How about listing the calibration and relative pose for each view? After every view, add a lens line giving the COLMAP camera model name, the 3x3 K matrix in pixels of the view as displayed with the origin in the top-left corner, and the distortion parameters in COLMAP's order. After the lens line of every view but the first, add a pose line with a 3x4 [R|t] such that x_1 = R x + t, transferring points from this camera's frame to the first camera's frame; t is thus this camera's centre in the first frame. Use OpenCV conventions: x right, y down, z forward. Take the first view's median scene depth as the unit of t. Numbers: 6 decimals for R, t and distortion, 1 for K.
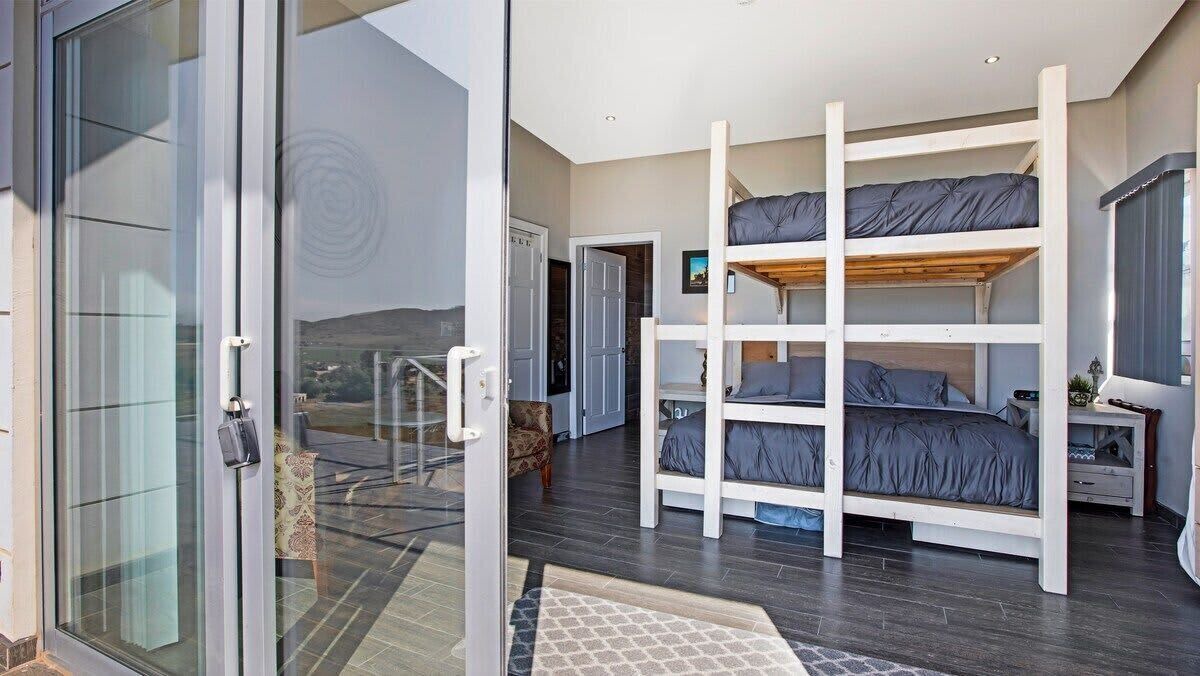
lens RADIAL K [[573.8, 0, 600.6], [0, 573.8, 331.5], [0, 0, 1]] dist [0.003858, 0.000919]
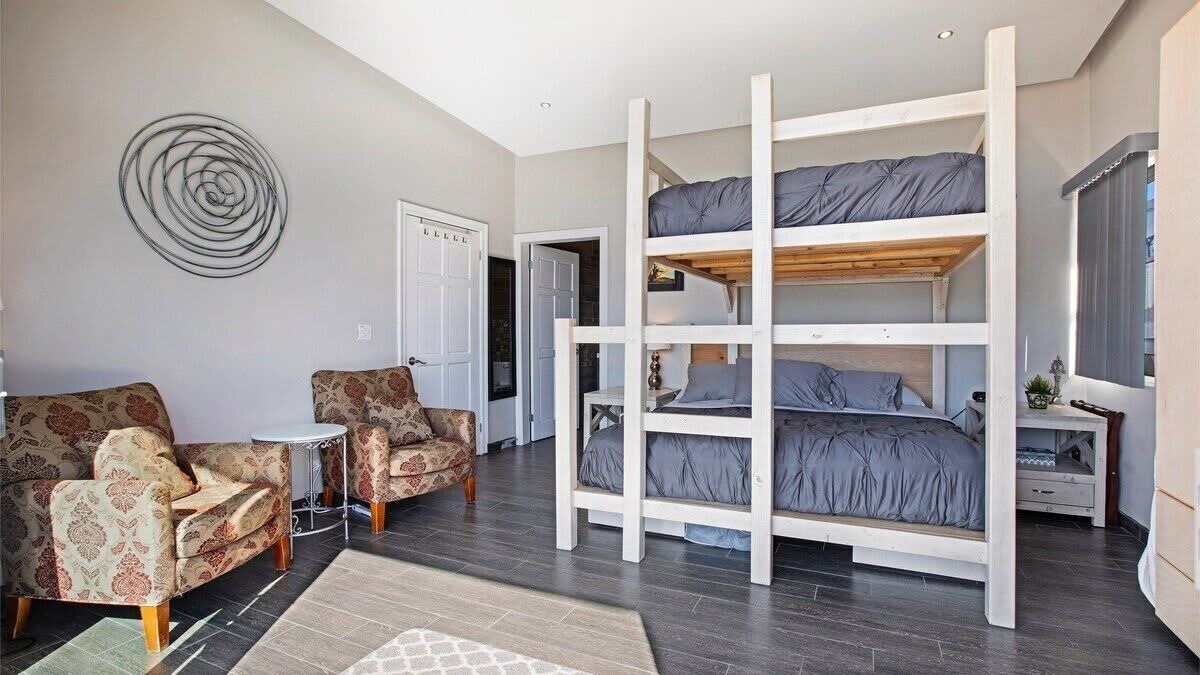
lens RADIAL K [[556.8, 0, 600.0], [0, 556.8, 337.5], [0, 0, 1]] dist [-0.003218, -0.000128]
pose [[0.999935, -0.009170, 0.006801, 0.138733], [0.009082, 0.999877, 0.012801, -0.005124], [-0.006917, -0.012738, 0.999895, 0.127917]]
